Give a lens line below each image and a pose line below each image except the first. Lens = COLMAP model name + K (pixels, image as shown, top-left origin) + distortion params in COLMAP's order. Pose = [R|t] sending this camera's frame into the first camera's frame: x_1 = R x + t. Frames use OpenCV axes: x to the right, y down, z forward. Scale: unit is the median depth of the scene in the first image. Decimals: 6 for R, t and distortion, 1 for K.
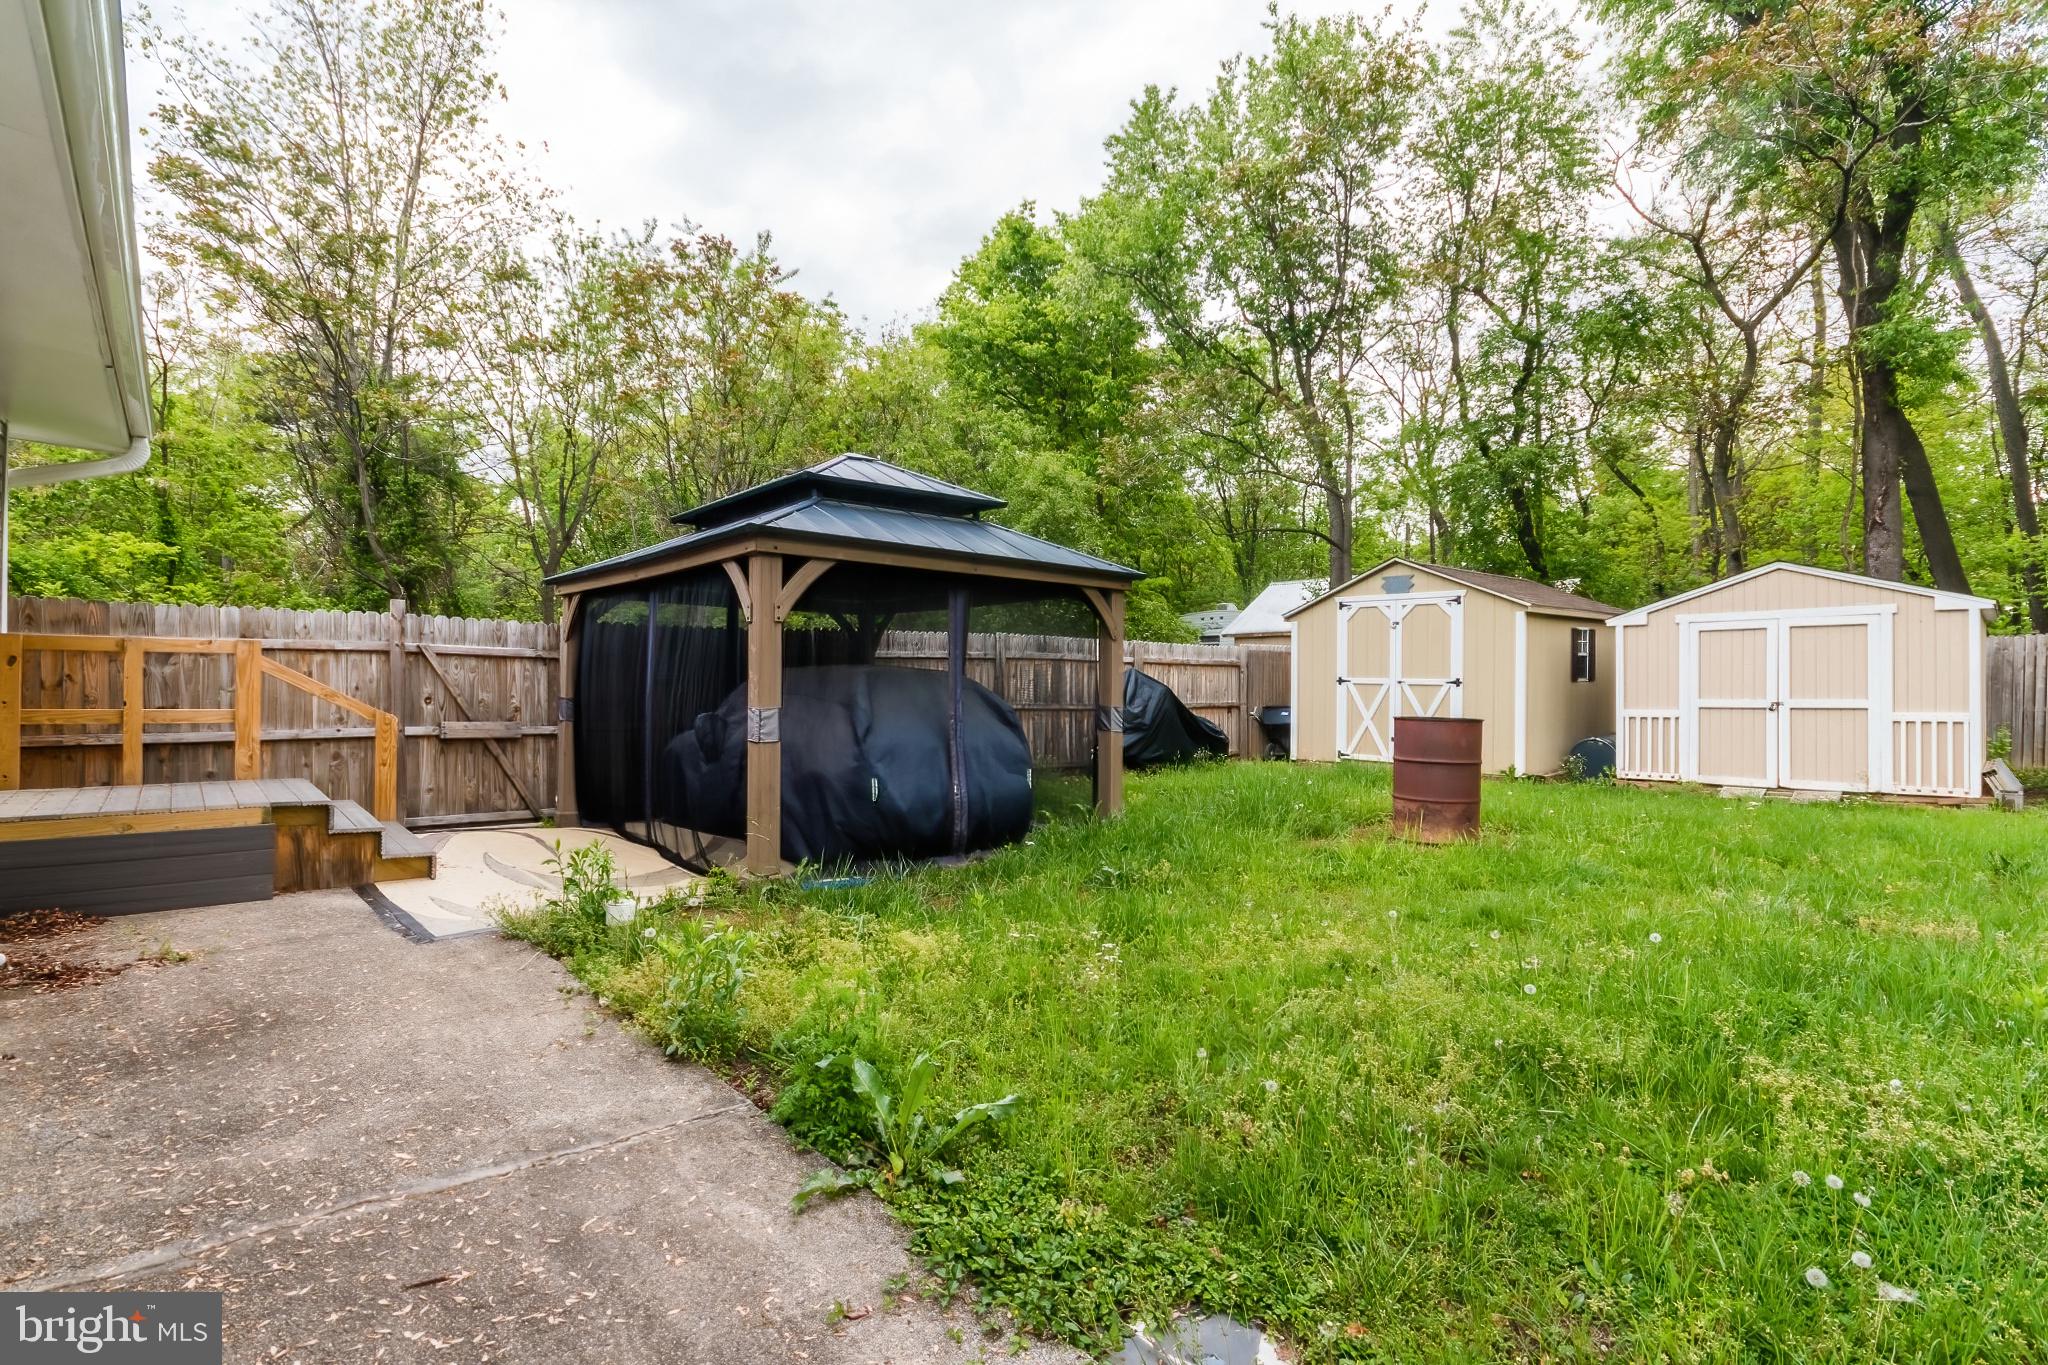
lens RADIAL K [[927.2, 0, 1017.0], [0, 927.2, 686.9], [0, 0, 1]] dist [0.001118, -0.000229]
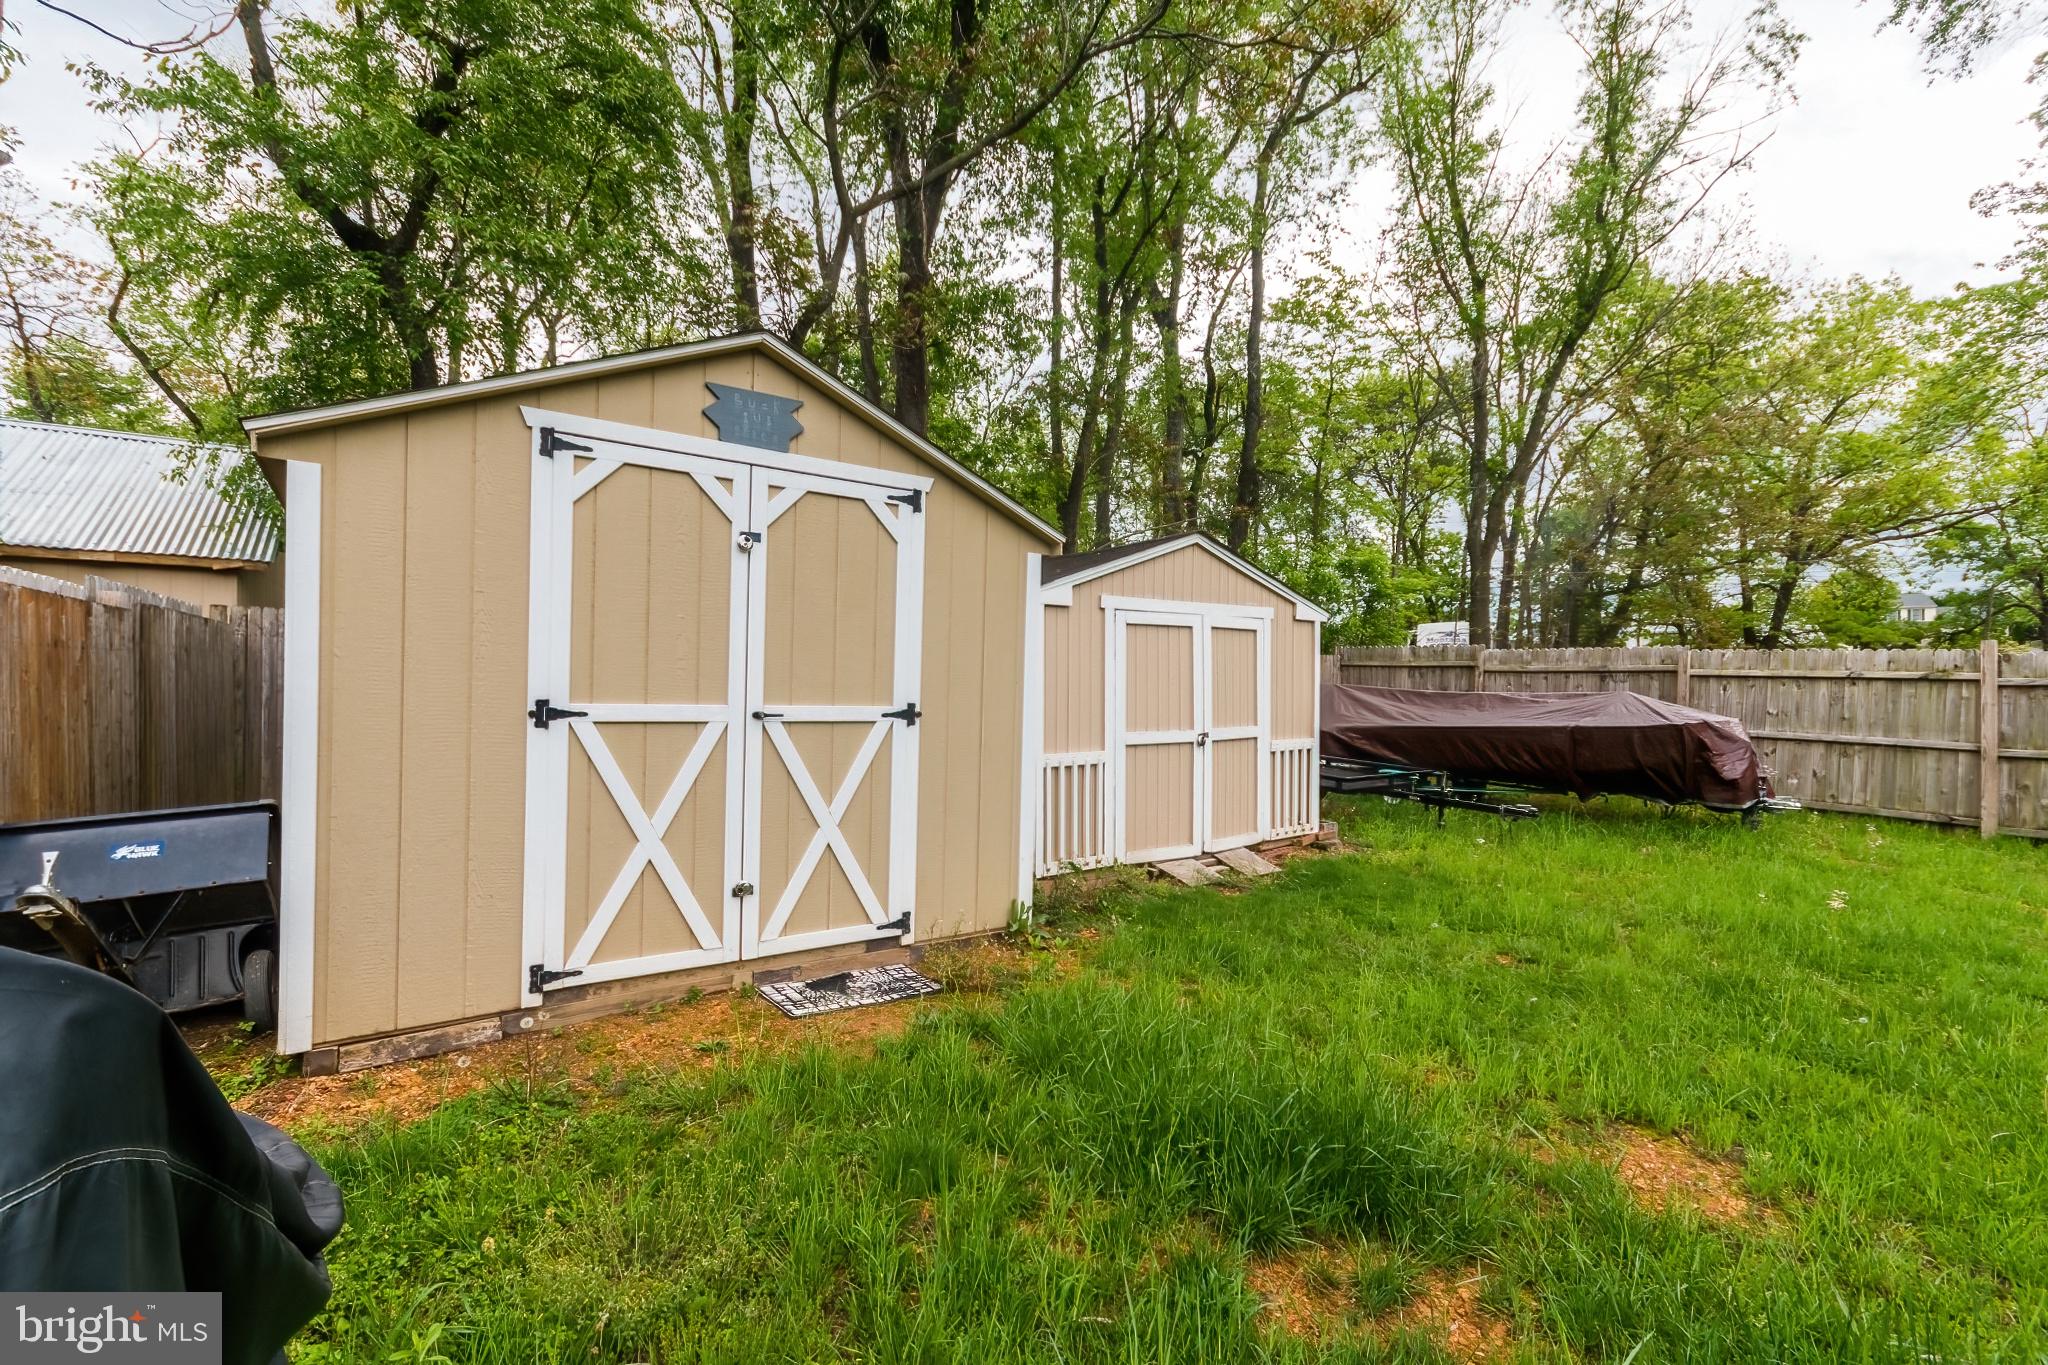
lens RADIAL K [[894.7, 0, 1022.8], [0, 894.7, 693.4], [0, 0, 1]] dist [0.001977, 0.000320]
pose [[0.122371, -0.012452, 0.992406, 0.120997], [-0.007217, 0.999884, 0.013436, -0.020803], [-0.992458, -0.008806, 0.122267, 0.991114]]
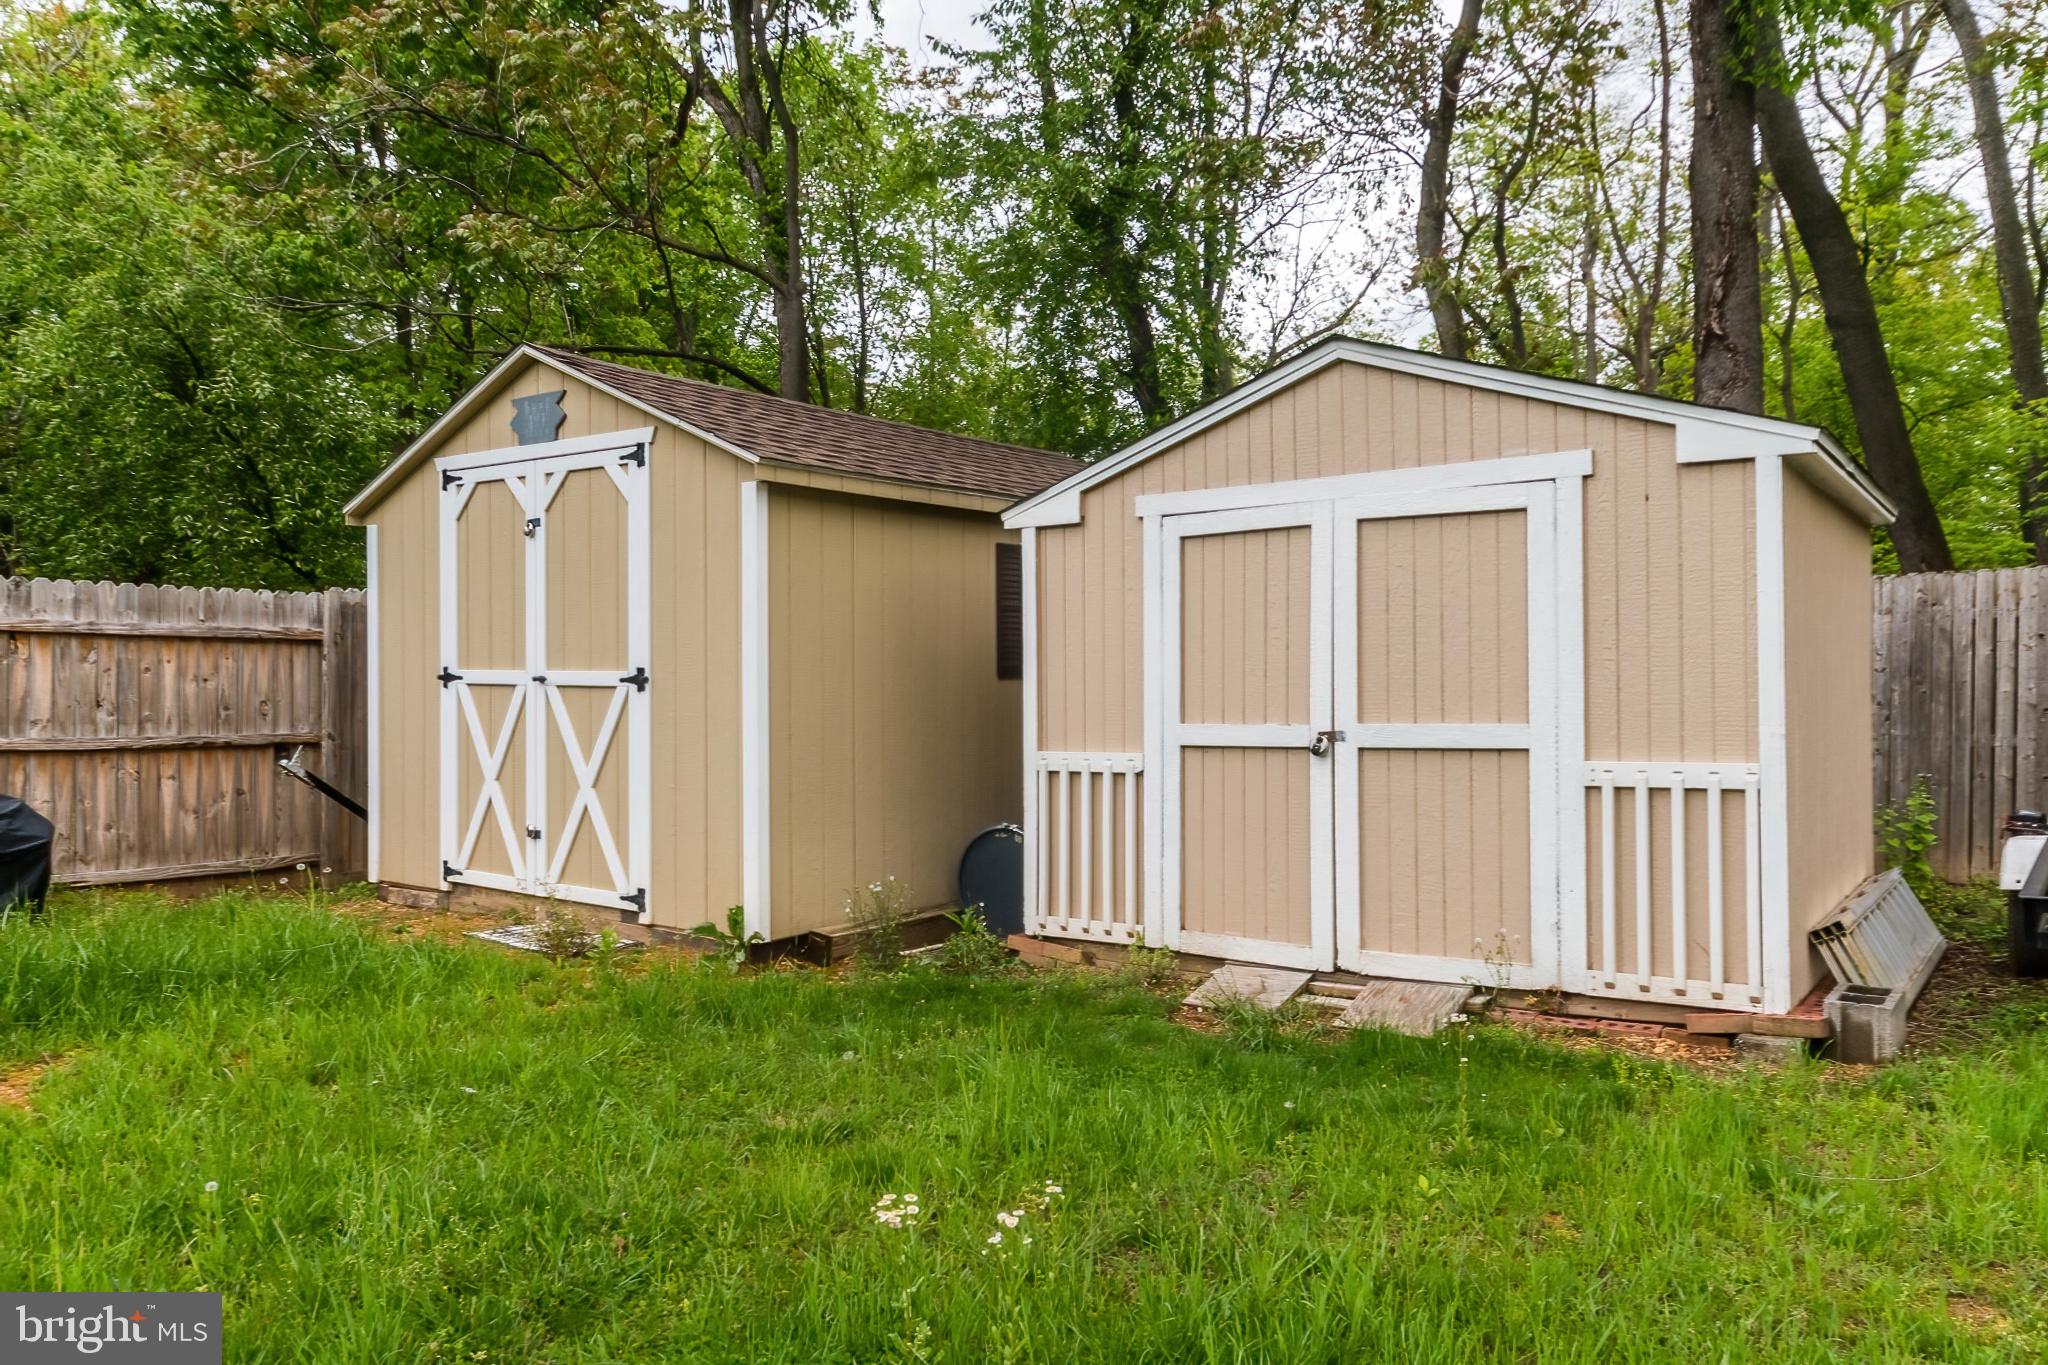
lens RADIAL K [[1424.4, 0, 1018.2], [0, 1424.4, 688.3], [0, 0, 1]] dist [0.033990, 0.001381]
pose [[0.981963, -0.001120, 0.189072, 0.562059], [0.002325, 0.999978, -0.006150, 0.002545], [-0.189061, 0.006478, 0.981944, 0.454978]]
